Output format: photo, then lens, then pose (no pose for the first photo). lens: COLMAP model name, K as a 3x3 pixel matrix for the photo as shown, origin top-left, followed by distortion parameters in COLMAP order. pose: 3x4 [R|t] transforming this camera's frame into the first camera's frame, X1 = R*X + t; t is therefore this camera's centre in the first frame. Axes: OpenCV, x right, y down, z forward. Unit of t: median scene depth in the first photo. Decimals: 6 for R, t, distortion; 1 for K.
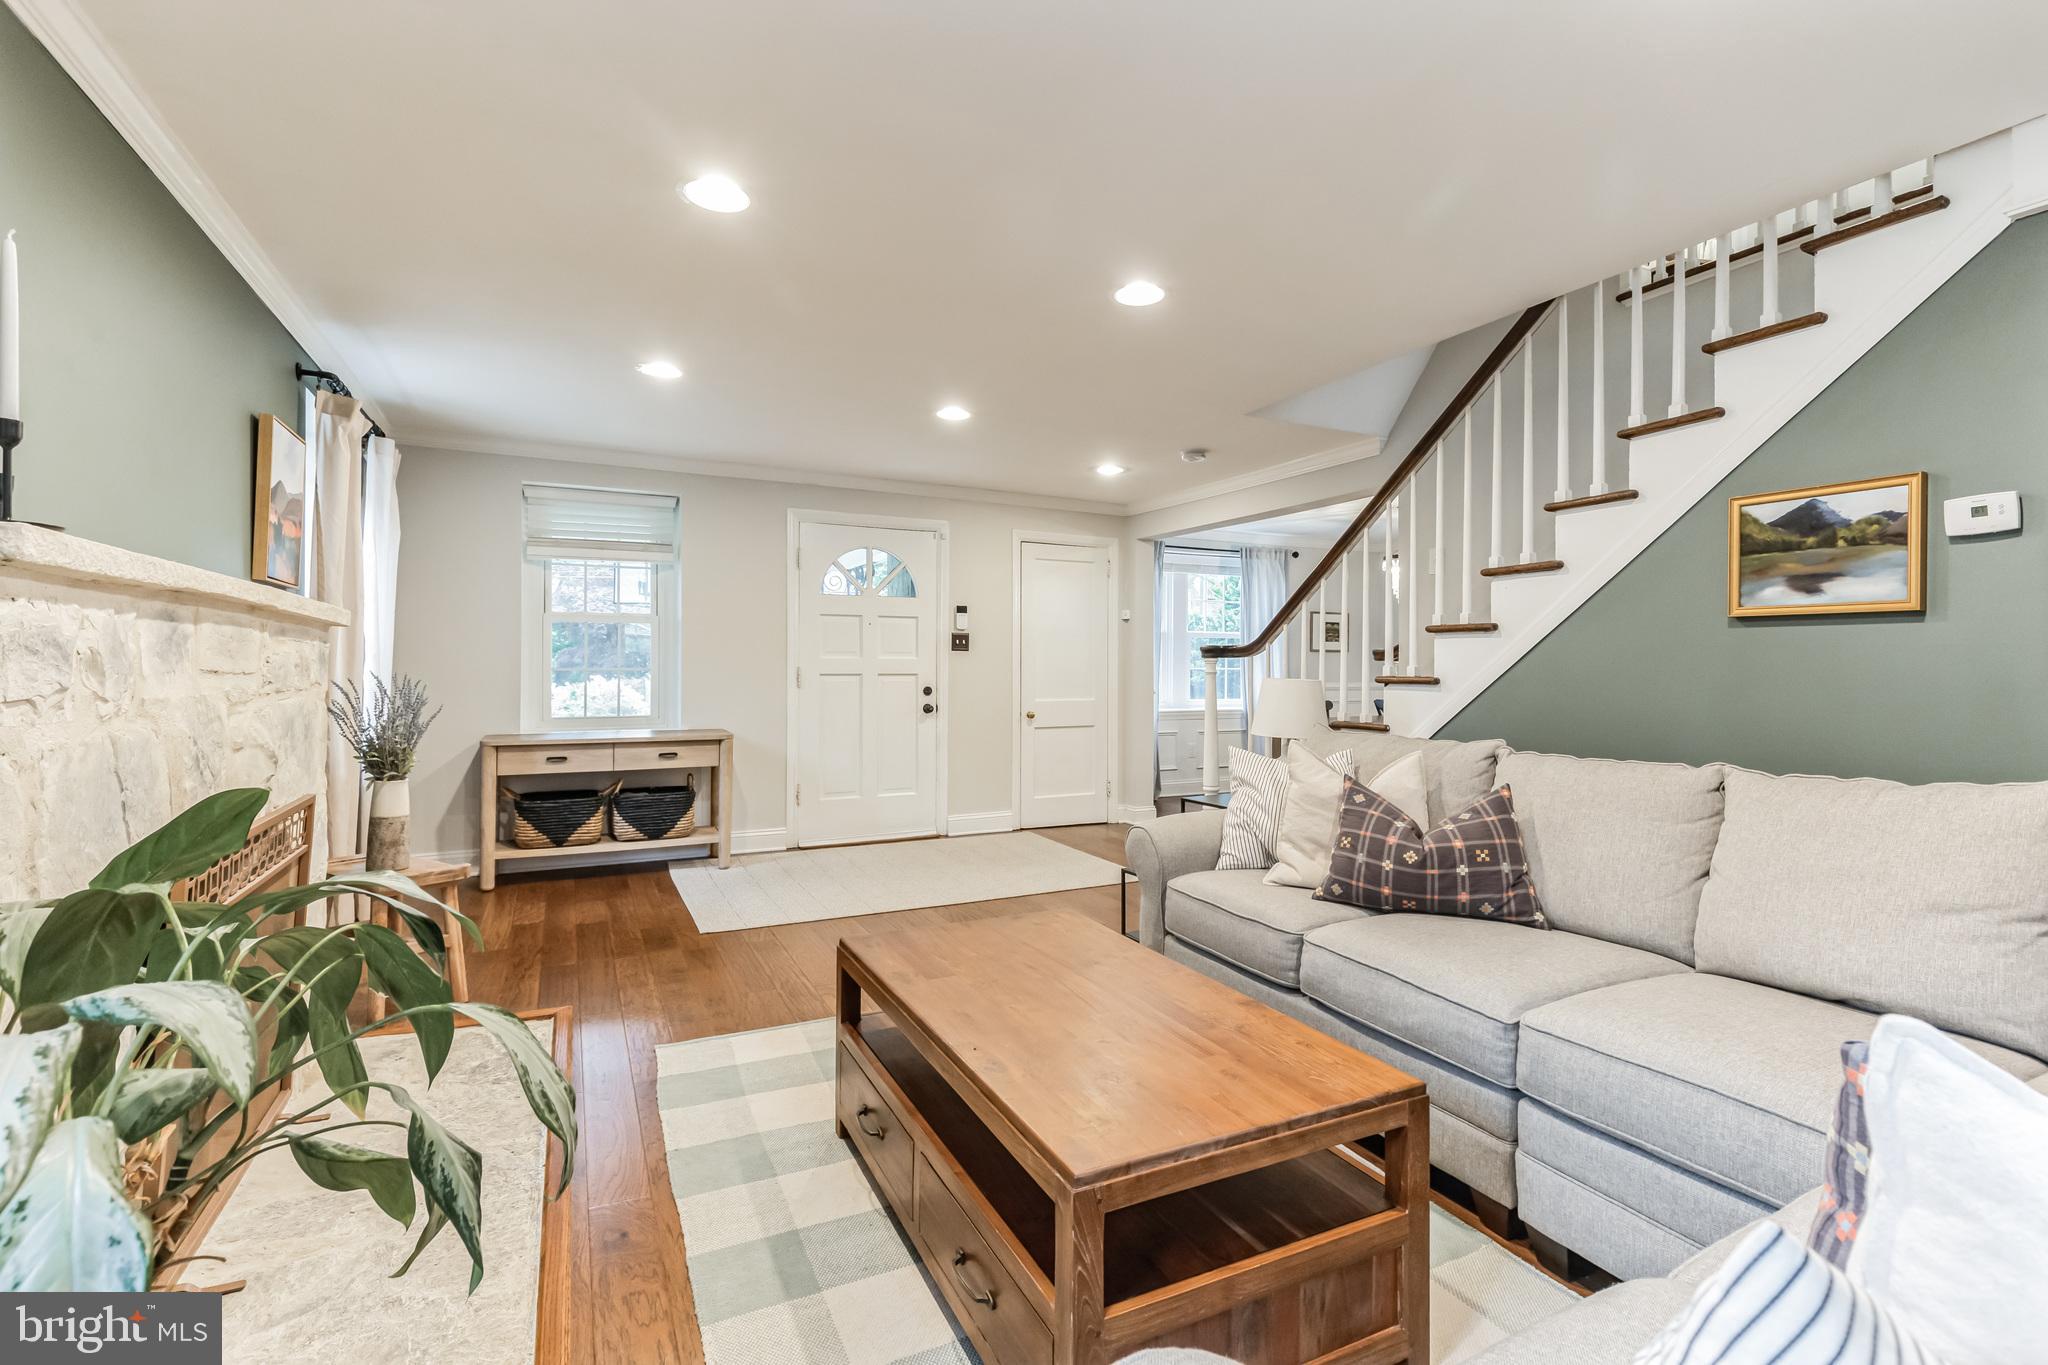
lens RADIAL K [[940.1, 0, 1025.7], [0, 940.1, 672.1], [0, 0, 1]] dist [0.001782, -0.001115]
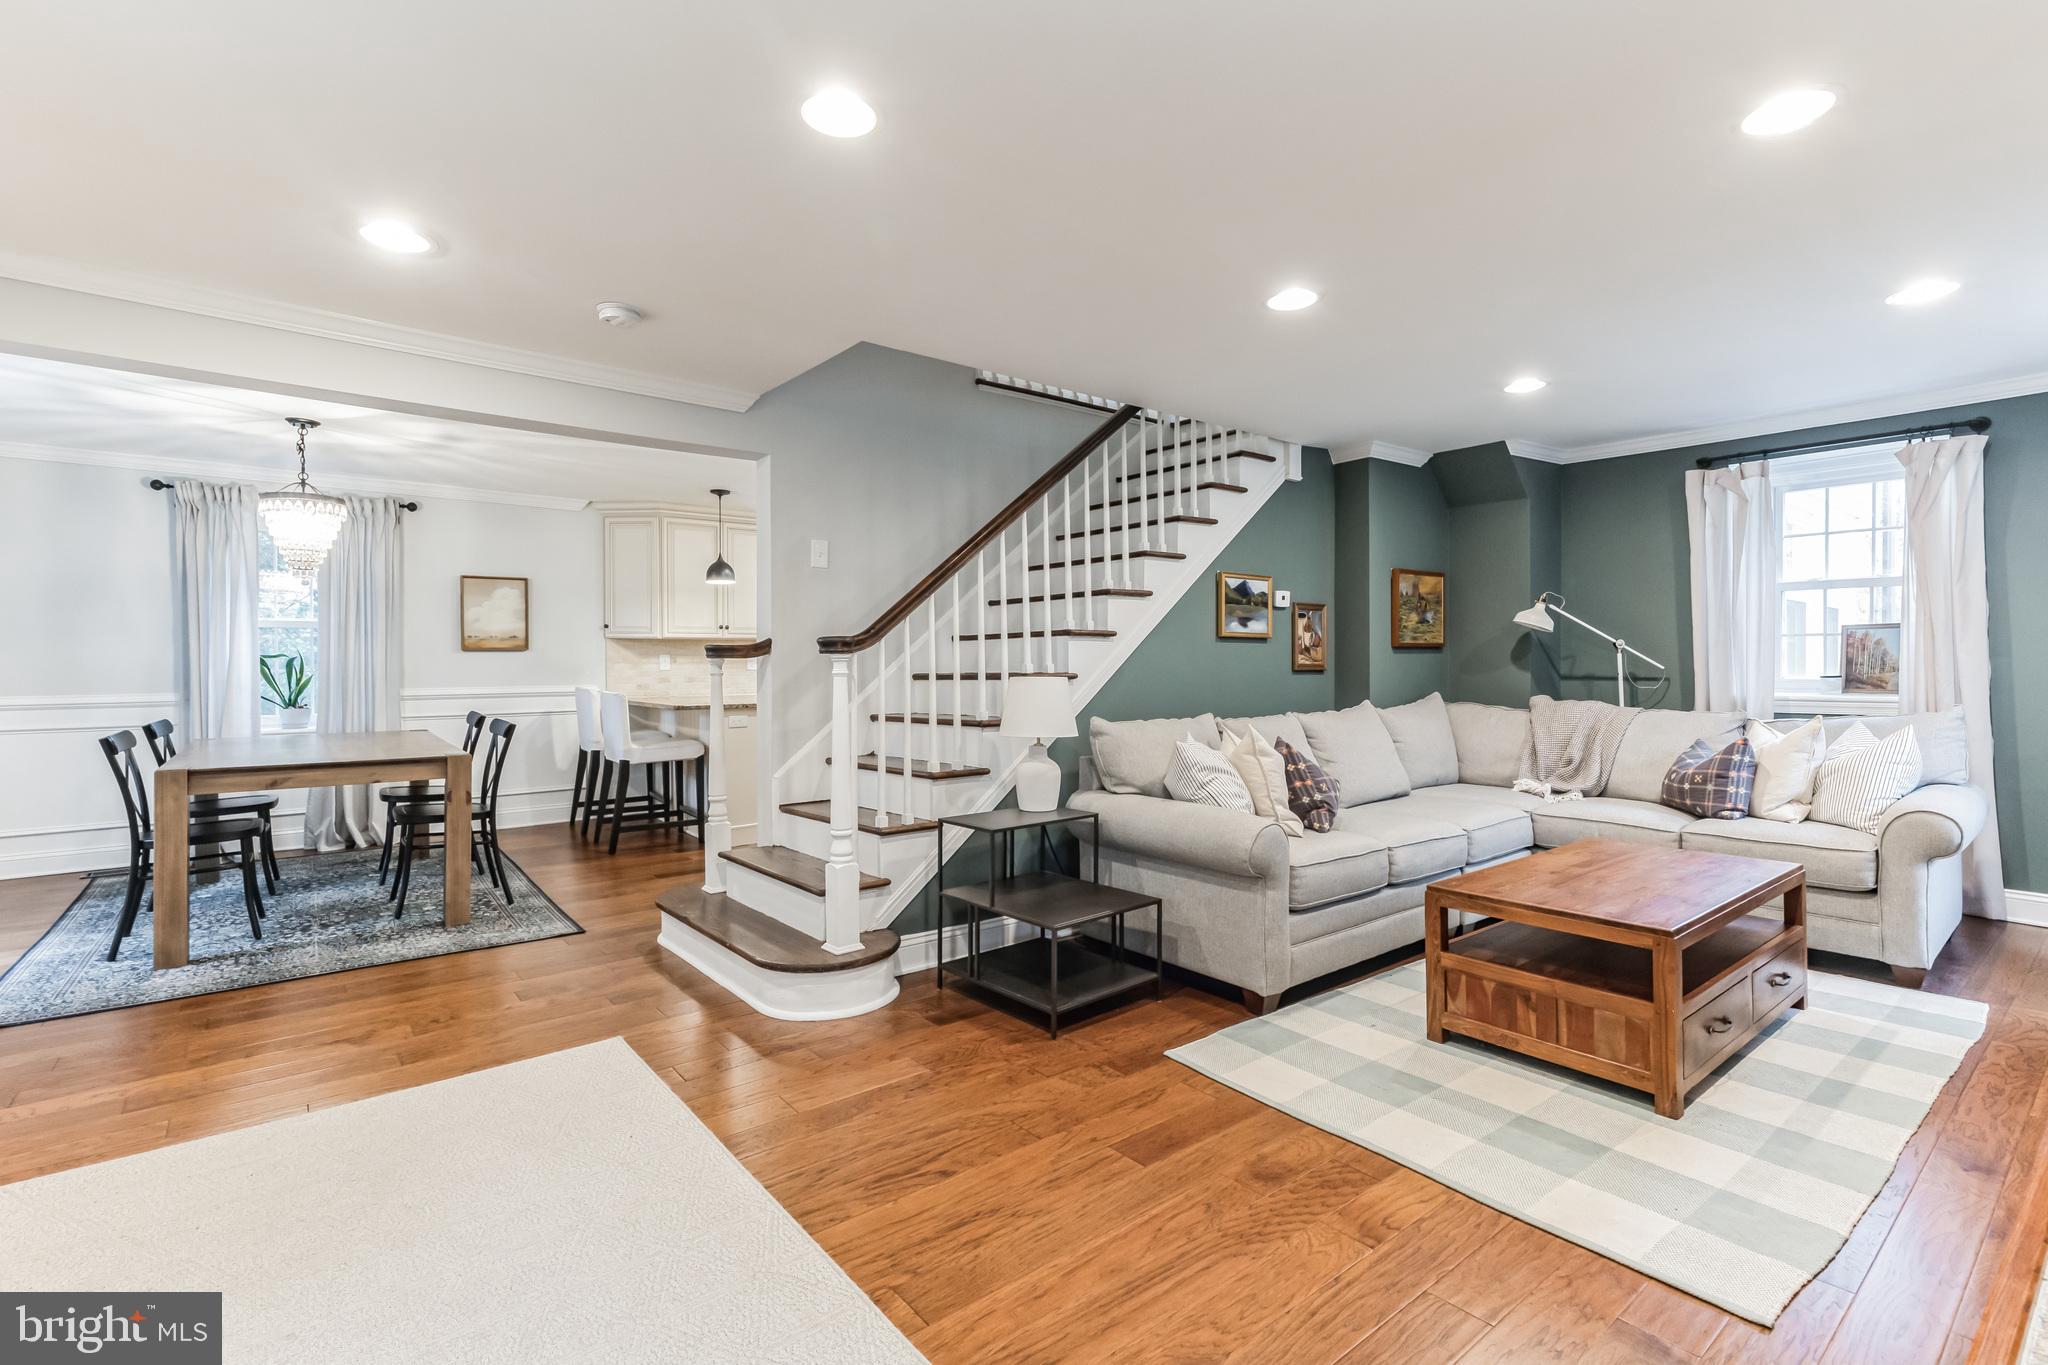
lens RADIAL K [[940.1, 0, 1023.5], [0, 940.1, 668.6], [0, 0, 1]] dist [0.001782, -0.001115]
pose [[-0.218669, -0.006266, 0.975779, -1.006266], [0.008481, 0.999929, 0.008321, -0.013929], [-0.975762, 0.010095, -0.218601, 1.850526]]
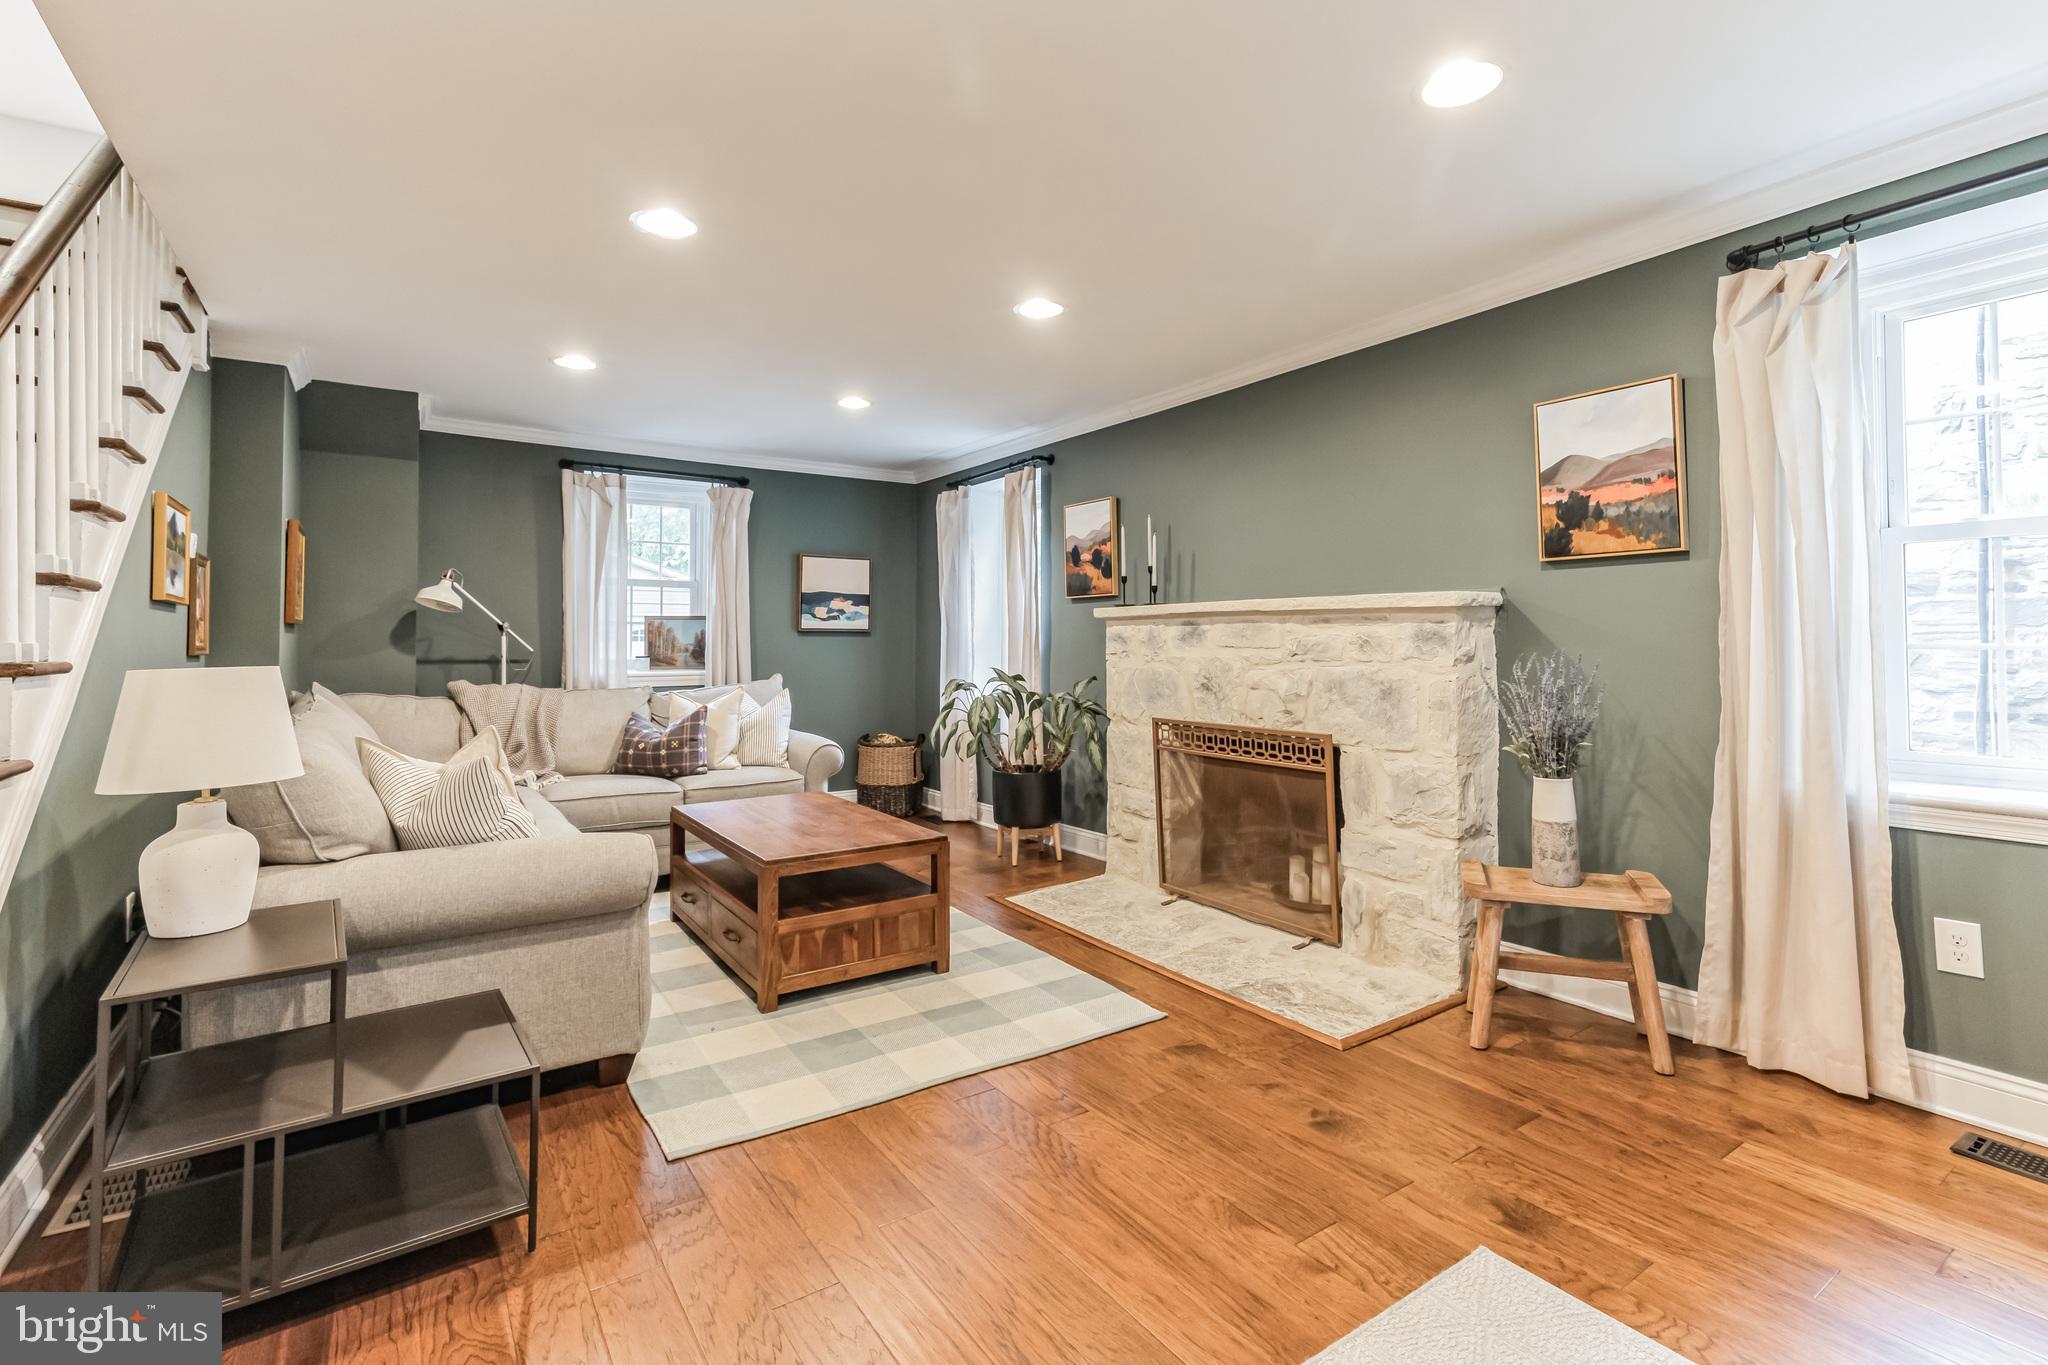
lens RADIAL K [[940.1, 0, 1052.4], [0, 940.1, 636.1], [0, 0, 1]] dist [0.001782, -0.001115]
pose [[-0.987287, -0.003175, -0.158918, -0.125097], [-0.002451, 0.999986, -0.004756, -0.011096], [0.158931, -0.004306, -0.987280, 2.355636]]
